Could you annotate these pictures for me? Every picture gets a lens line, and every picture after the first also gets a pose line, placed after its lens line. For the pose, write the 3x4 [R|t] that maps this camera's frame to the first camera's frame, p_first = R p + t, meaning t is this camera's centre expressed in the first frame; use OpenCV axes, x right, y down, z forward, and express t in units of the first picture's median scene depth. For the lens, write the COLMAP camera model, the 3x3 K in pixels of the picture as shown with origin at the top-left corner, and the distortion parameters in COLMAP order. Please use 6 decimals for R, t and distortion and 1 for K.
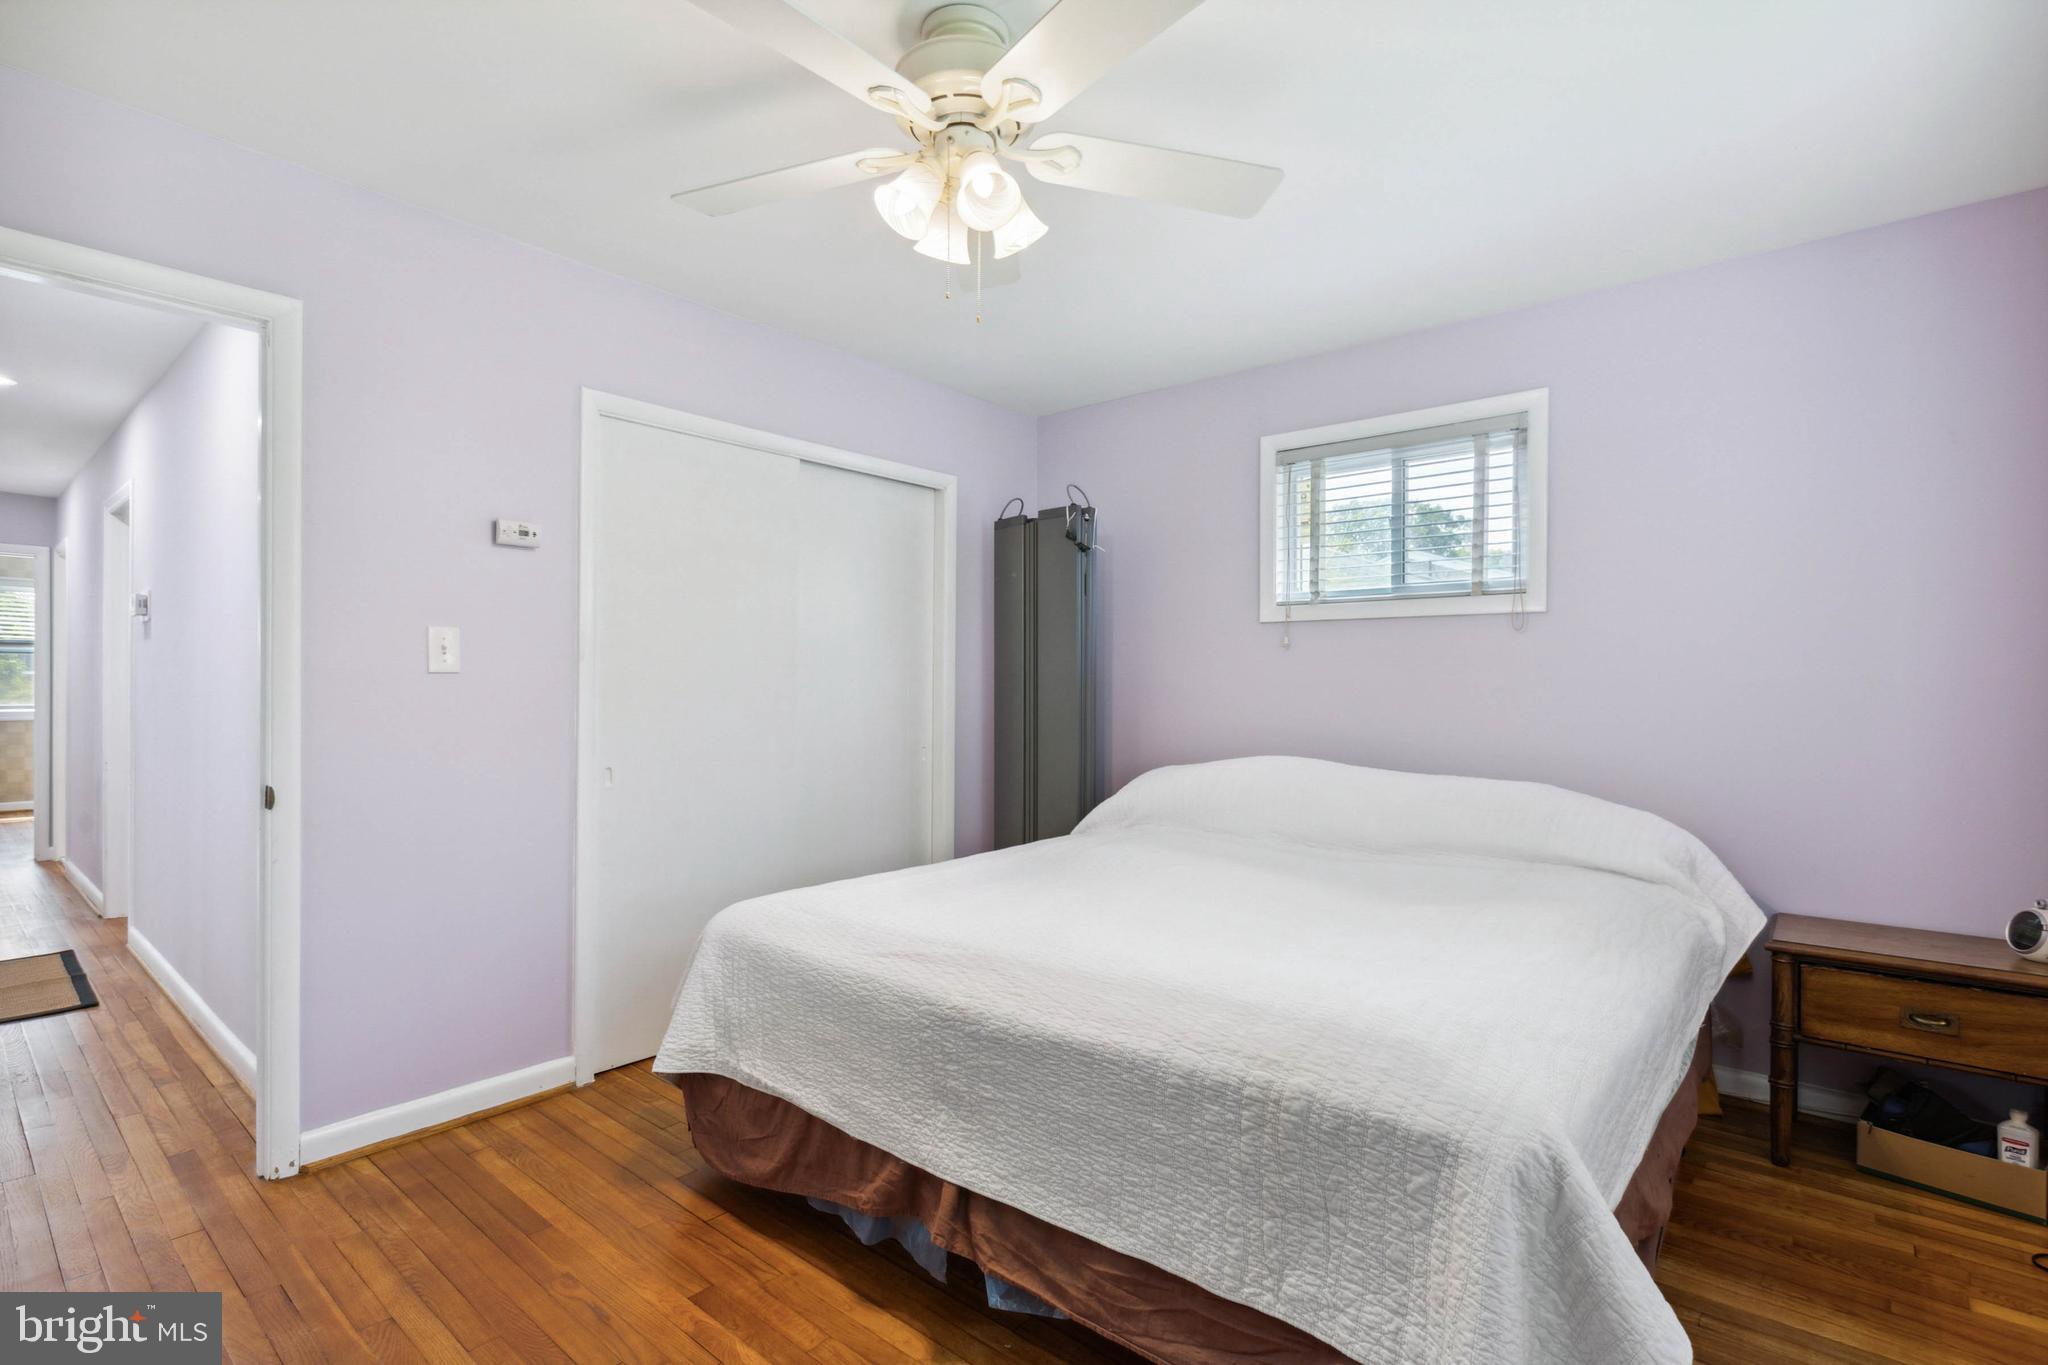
lens RADIAL K [[1007.8, 0, 1017.3], [0, 1007.8, 677.0], [0, 0, 1]] dist [0.023934, 0.000005]
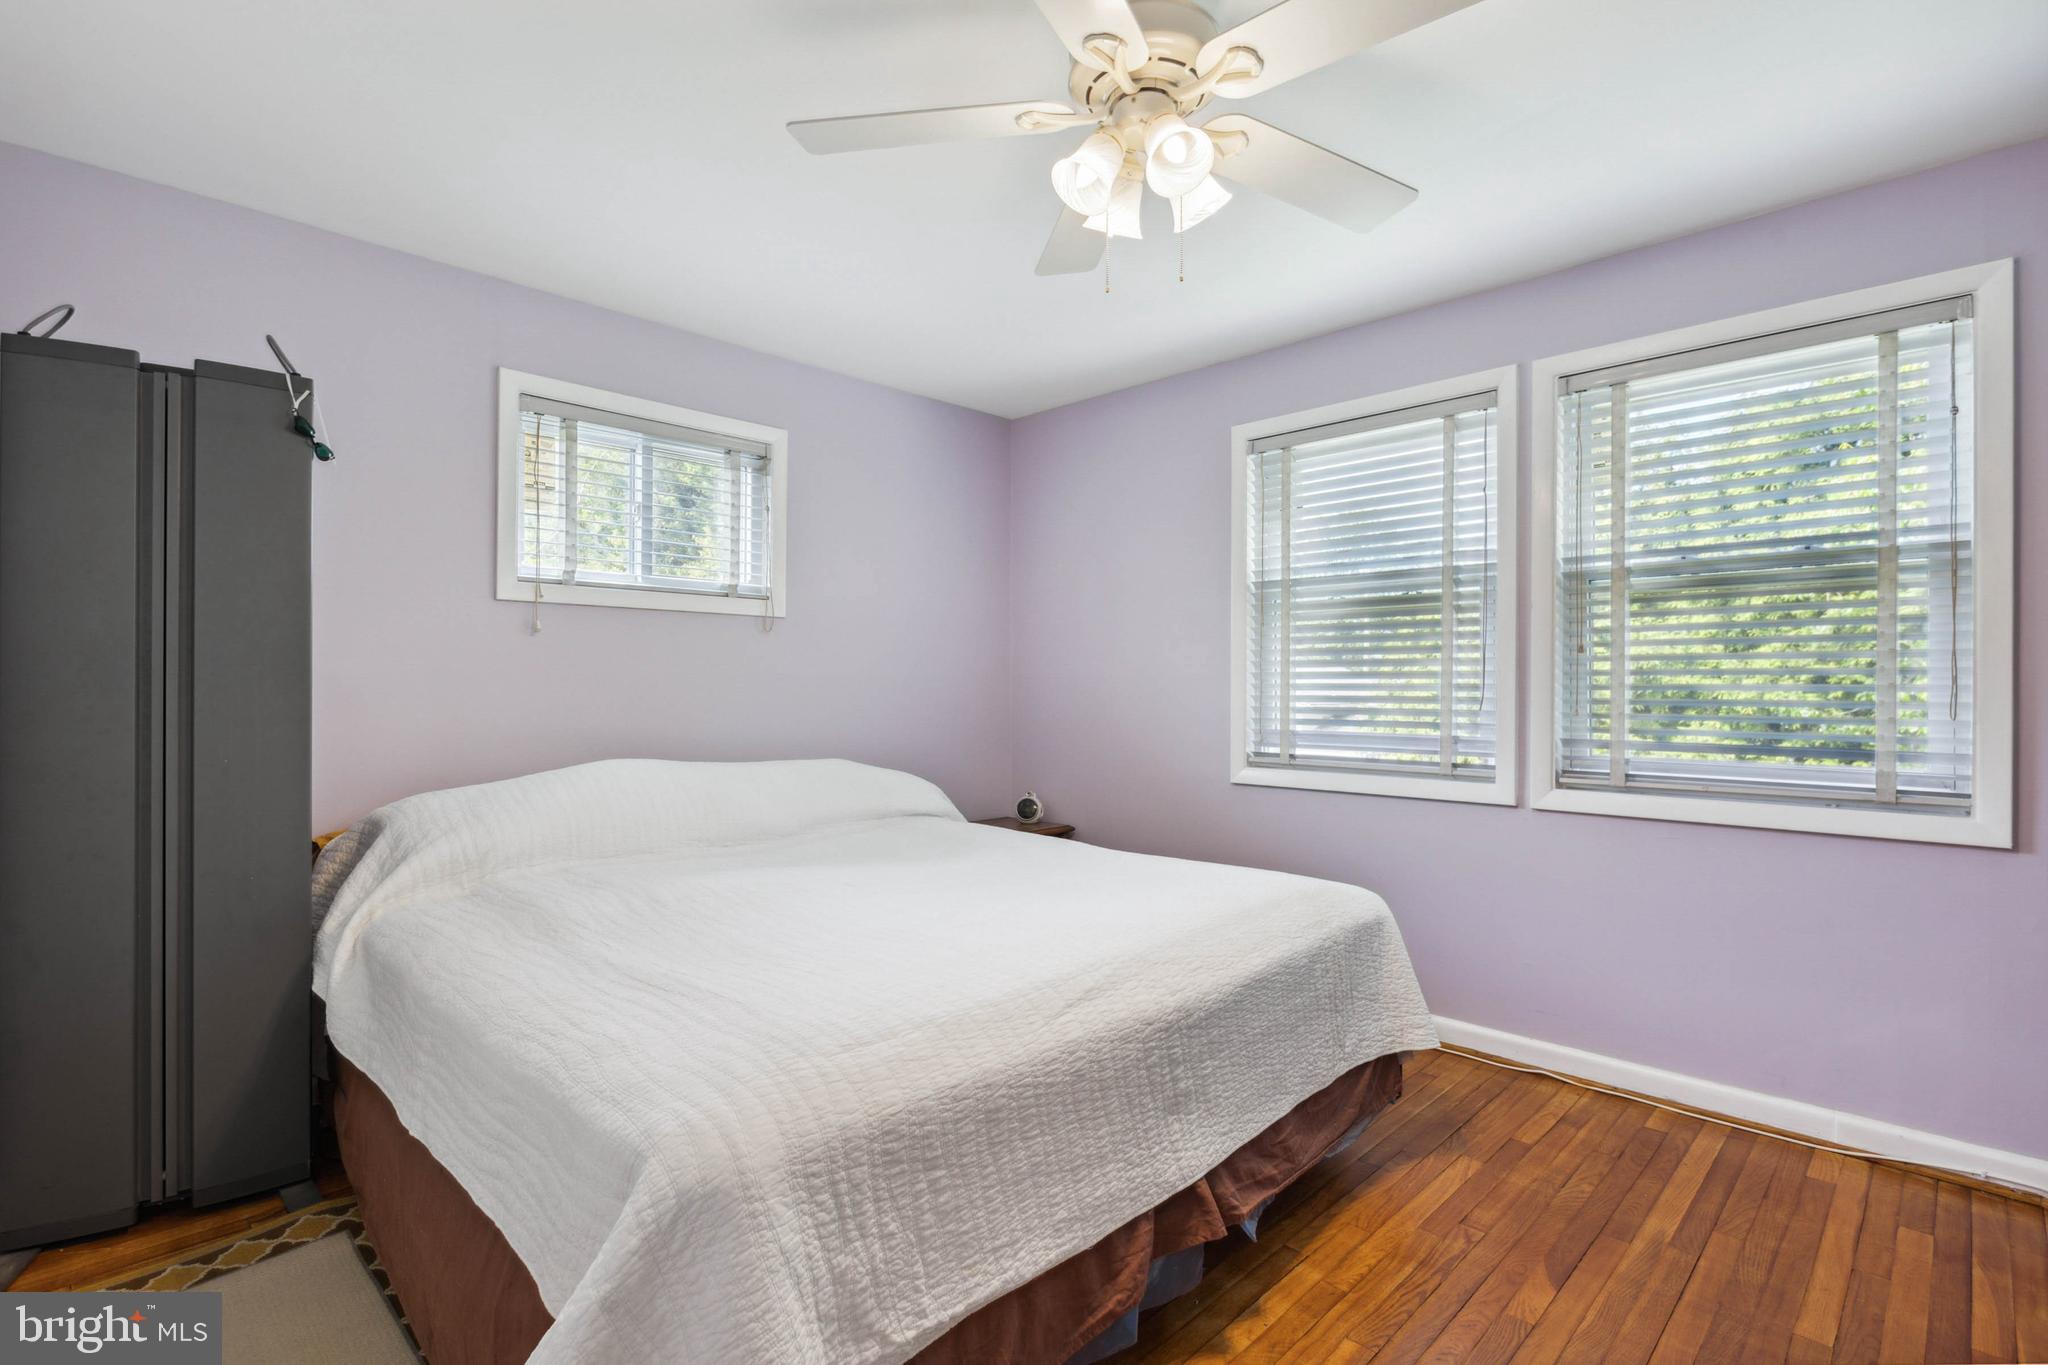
lens RADIAL K [[943.9, 0, 1018.1], [0, 943.9, 687.3], [0, 0, 1]] dist [-0.000936, -0.000169]
pose [[0.069575, -0.006865, 0.997553, -0.843974], [-0.006181, 0.999954, 0.007313, 0.013316], [-0.997558, -0.006674, 0.069529, 0.951878]]
